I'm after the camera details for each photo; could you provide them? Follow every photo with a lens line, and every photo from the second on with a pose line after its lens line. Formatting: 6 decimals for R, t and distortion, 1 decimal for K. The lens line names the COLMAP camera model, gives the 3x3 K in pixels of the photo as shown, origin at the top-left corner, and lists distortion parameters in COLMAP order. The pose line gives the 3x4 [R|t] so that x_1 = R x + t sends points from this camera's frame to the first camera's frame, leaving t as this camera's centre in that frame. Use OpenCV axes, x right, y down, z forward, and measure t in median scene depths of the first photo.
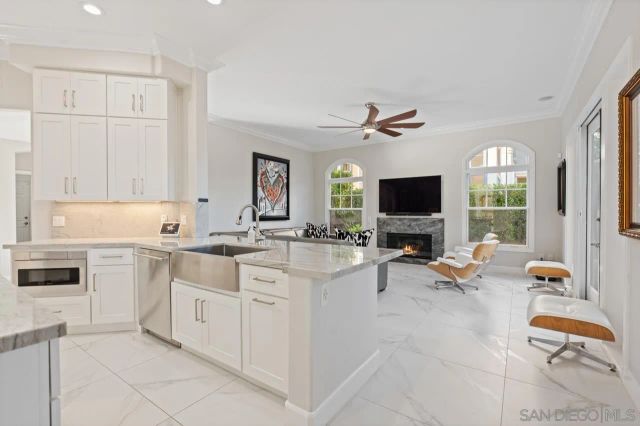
lens RADIAL K [[289.3, 0, 320.1], [0, 289.3, 213.4], [0, 0, 1]] dist [-0.001130, -0.000103]
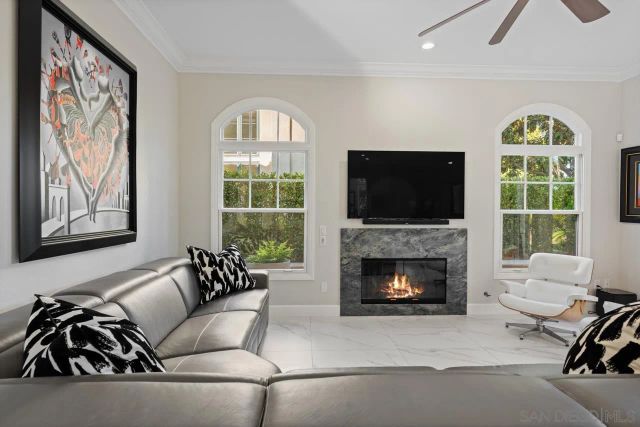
lens RADIAL K [[346.0, 0, 319.9], [0, 346.0, 212.1], [0, 0, 1]] dist [0.006392, -0.001113]
pose [[0.785789, 0.001583, 0.618493, -0.203283], [-0.001126, 0.999999, -0.001128, -0.013217], [-0.618494, 0.000190, 0.785790, 0.593855]]
